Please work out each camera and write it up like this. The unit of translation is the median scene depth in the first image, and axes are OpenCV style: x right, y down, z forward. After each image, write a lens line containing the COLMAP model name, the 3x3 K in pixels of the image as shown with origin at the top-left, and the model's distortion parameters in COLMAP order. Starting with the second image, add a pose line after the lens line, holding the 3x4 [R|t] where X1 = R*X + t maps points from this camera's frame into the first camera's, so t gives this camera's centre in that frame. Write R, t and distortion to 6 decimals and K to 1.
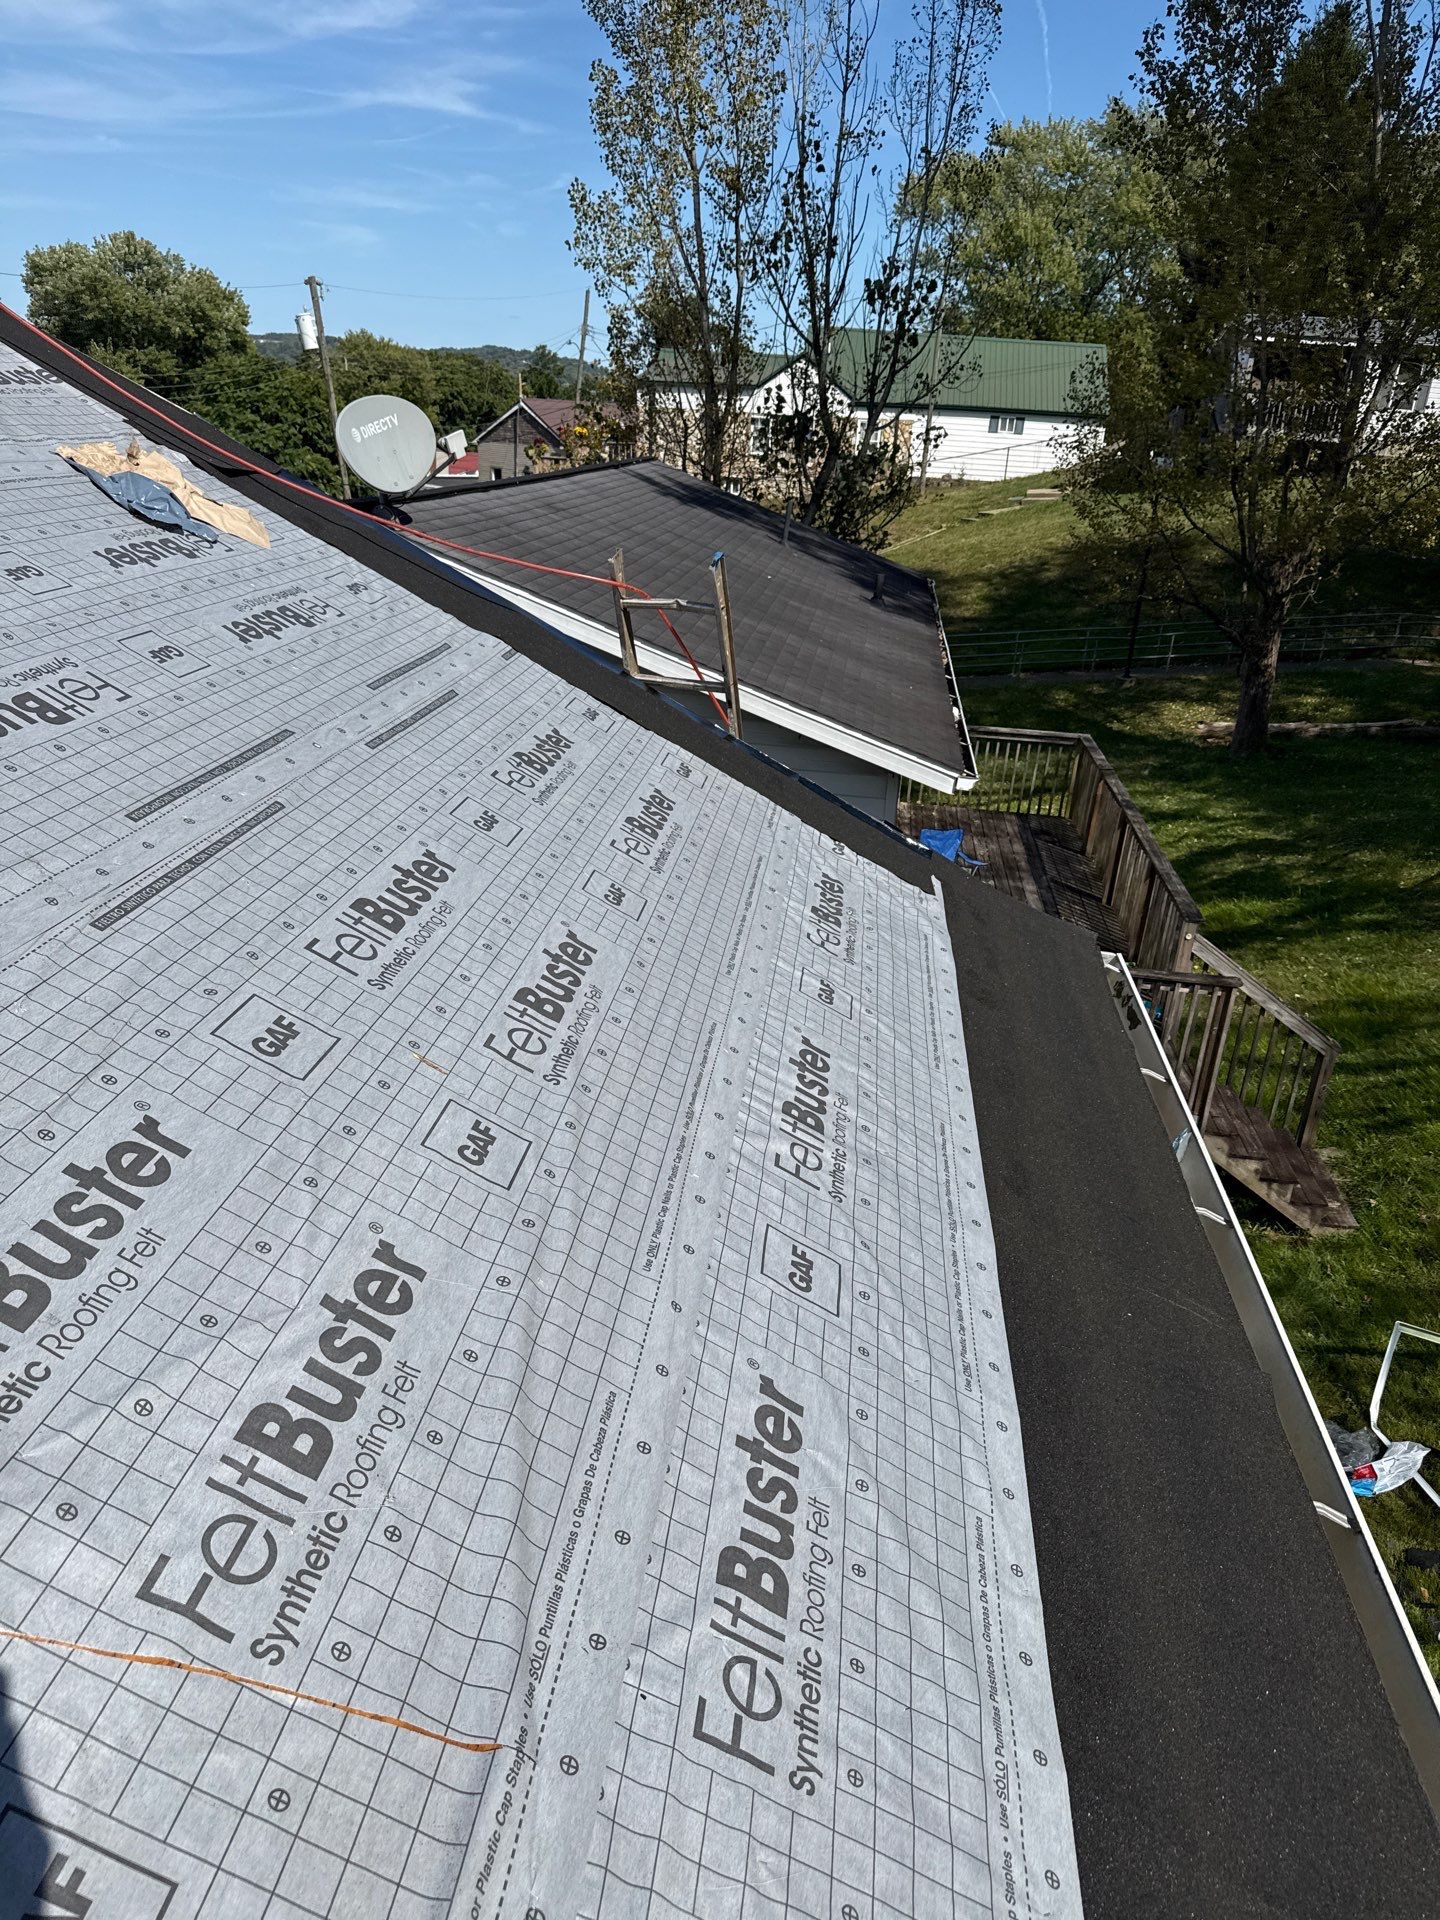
lens RADIAL K [[1317.5, 0, 737.1], [0, 1317.5, 959.5], [0, 0, 1]] dist [0.180234, -0.269475]
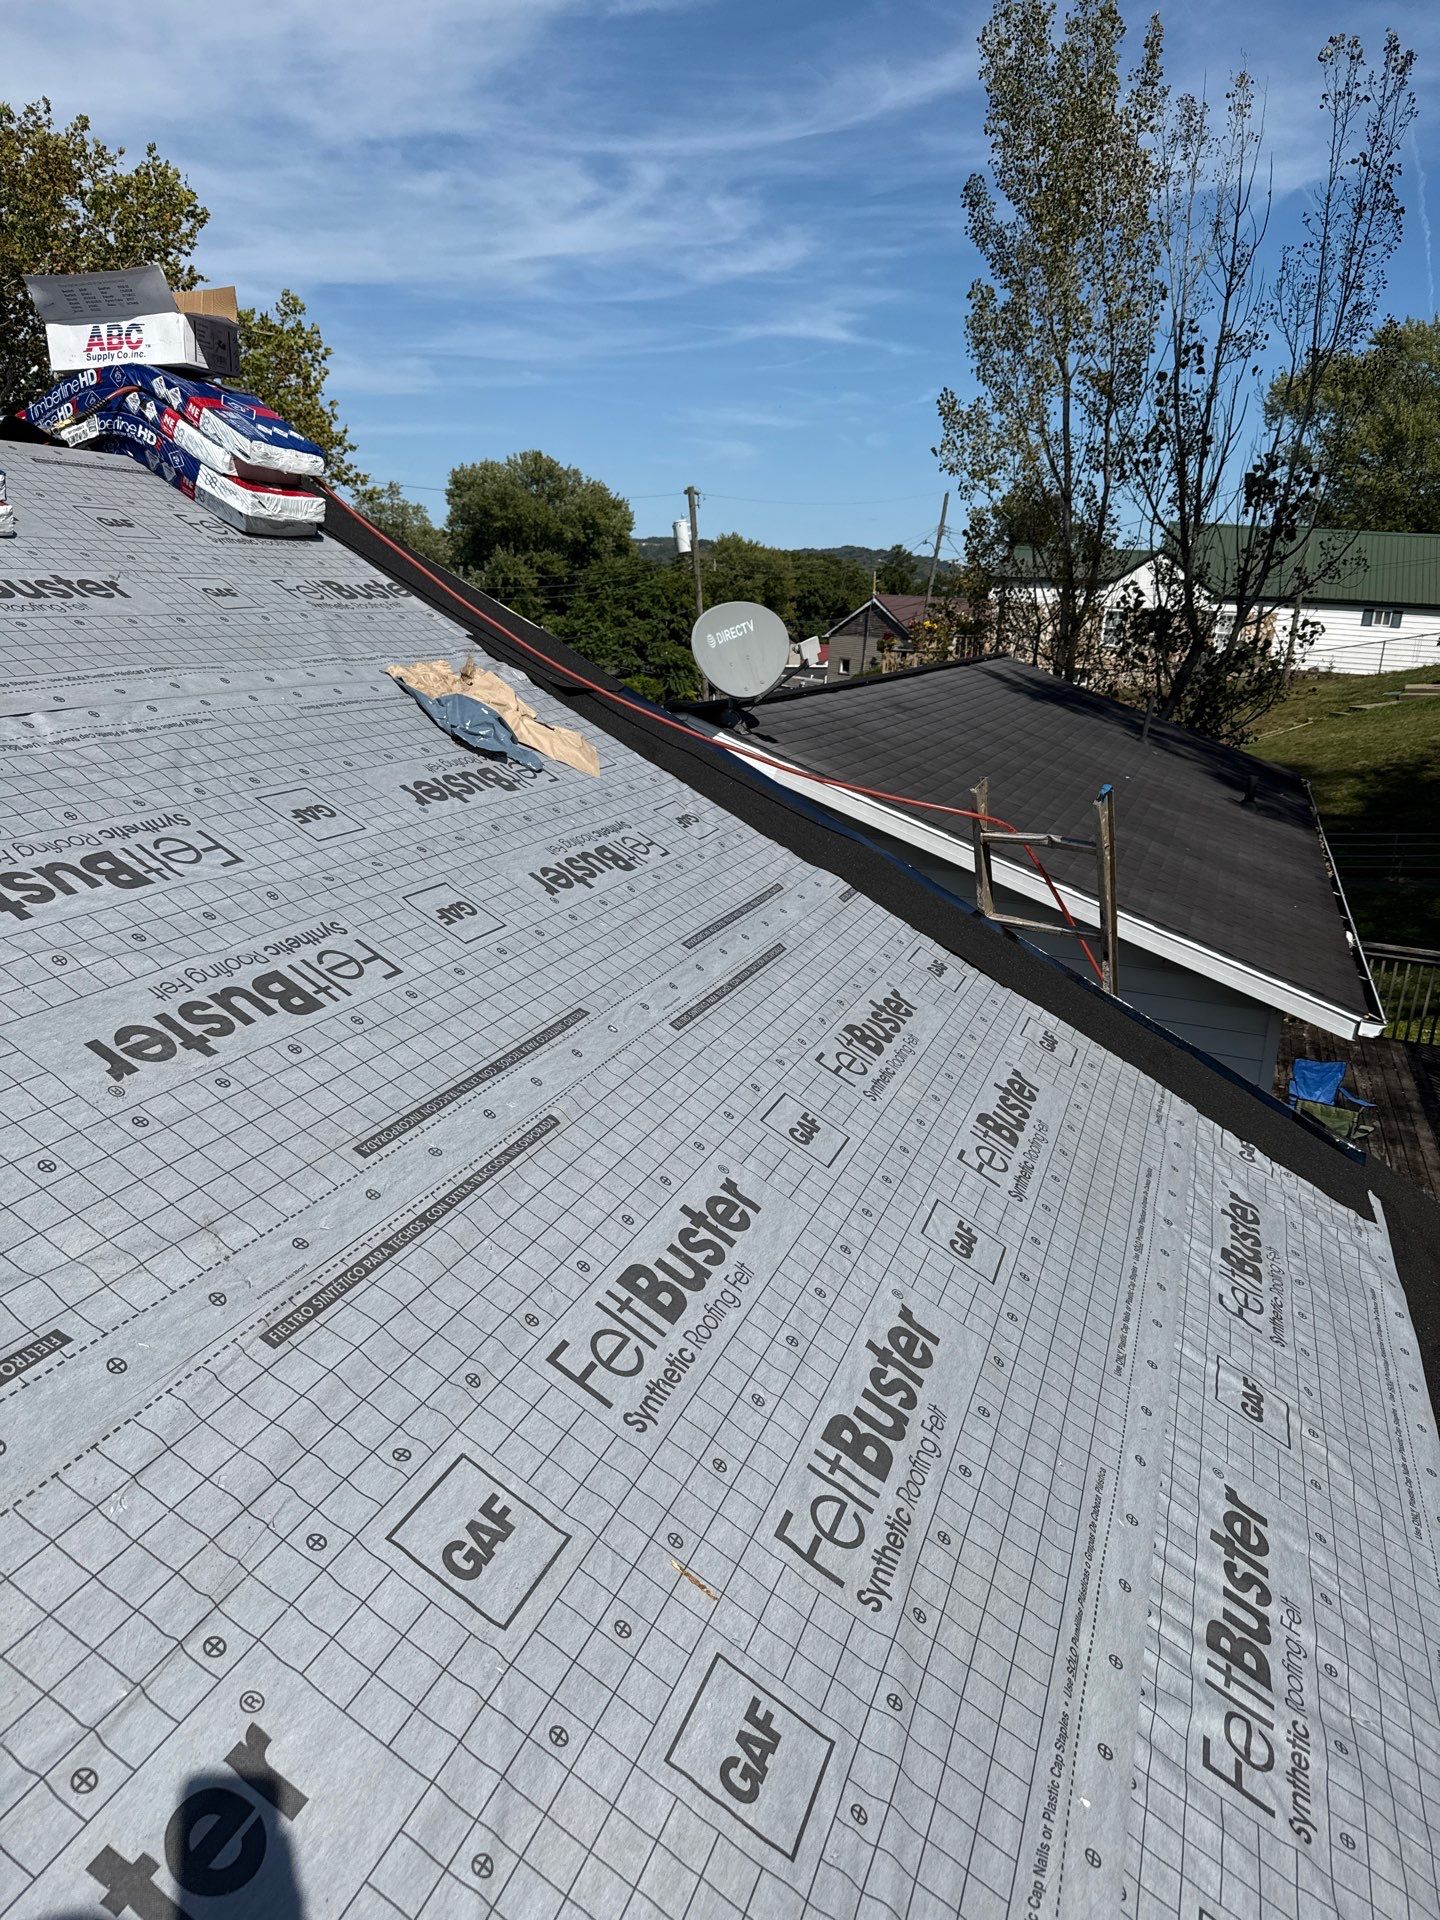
lens RADIAL K [[1317.5, 0, 737.1], [0, 1317.5, 959.5], [0, 0, 1]] dist [0.180234, -0.269475]
pose [[0.970407, 0.068011, -0.231699, -0.040399], [-0.096522, 0.988779, -0.114015, -0.082447], [0.221345, 0.133005, 0.966083, 0.167975]]
